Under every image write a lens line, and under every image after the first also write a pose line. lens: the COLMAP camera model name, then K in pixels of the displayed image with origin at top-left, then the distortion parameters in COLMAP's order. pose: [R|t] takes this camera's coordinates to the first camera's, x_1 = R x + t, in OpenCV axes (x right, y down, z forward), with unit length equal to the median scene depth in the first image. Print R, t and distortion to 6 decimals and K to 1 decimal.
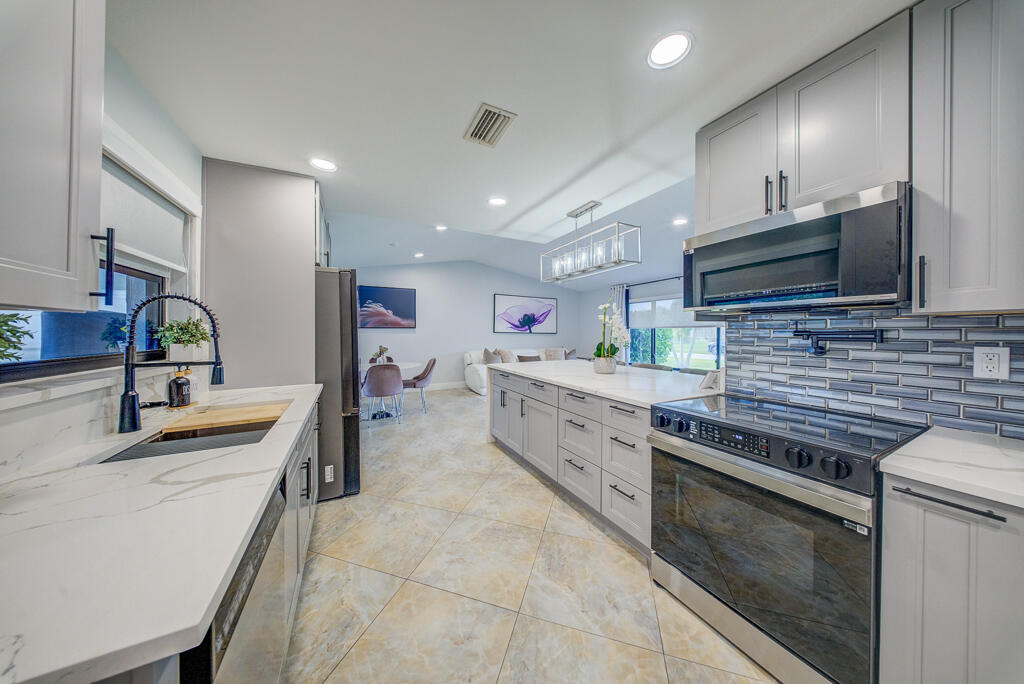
lens RADIAL K [[303.3, 0, 508.3], [0, 303.3, 335.1], [0, 0, 1]] dist [-0.000522, -0.000035]
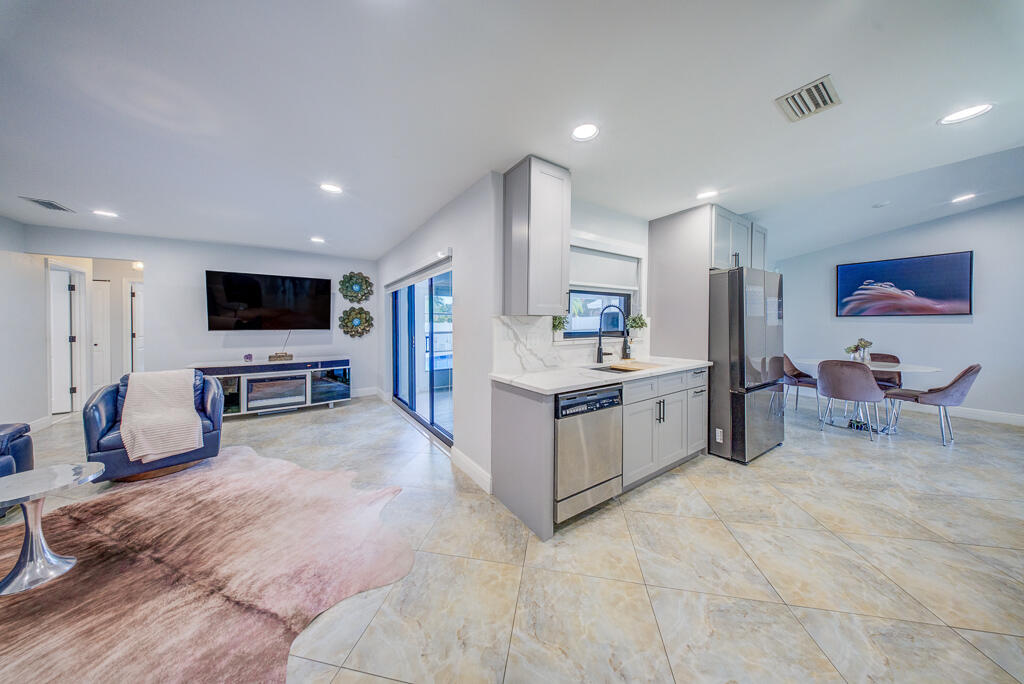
lens RADIAL K [[307.0, 0, 504.3], [0, 307.0, 326.9], [0, 0, 1]] dist [-0.006002, -0.000144]
pose [[0.112261, 0.013544, -0.993586, 0.580034], [-0.007147, 0.999892, 0.012822, 0.001689], [0.993653, 0.005662, 0.112346, -0.019721]]
